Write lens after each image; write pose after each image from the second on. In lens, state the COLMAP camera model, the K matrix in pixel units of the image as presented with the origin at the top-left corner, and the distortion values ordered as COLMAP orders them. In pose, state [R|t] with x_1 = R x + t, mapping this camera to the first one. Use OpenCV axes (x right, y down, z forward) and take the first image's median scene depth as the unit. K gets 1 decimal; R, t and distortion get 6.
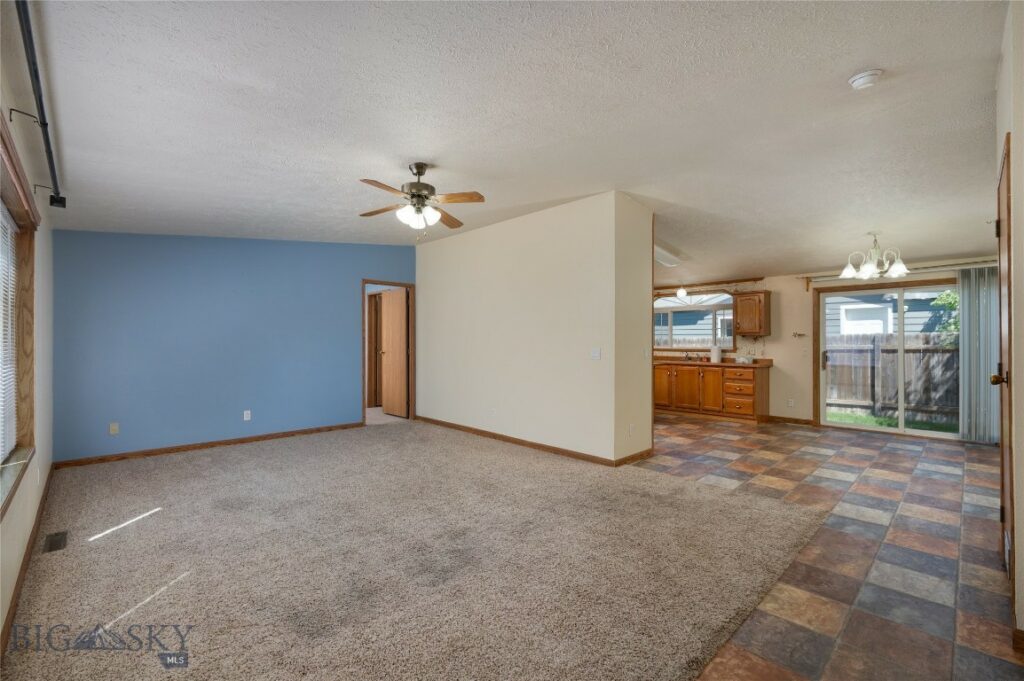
lens RADIAL K [[442.4, 0, 512.4], [0, 442.4, 343.0], [0, 0, 1]] dist [-0.016890, -0.000373]
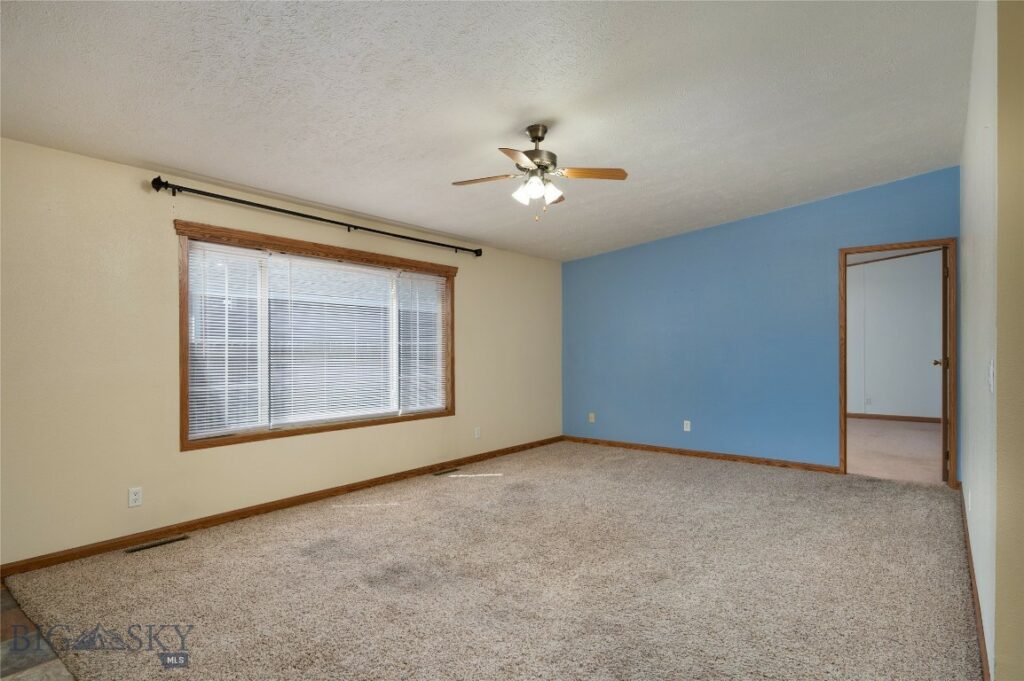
lens RADIAL K [[546.6, 0, 511.6], [0, 546.6, 348.3], [0, 0, 1]] dist [-0.001602, 0.000078]
pose [[0.147377, 0.006061, -0.989062, 0.377657], [-0.003512, 0.999978, 0.005604, -0.002136], [0.989074, 0.002647, 0.147395, 0.377205]]
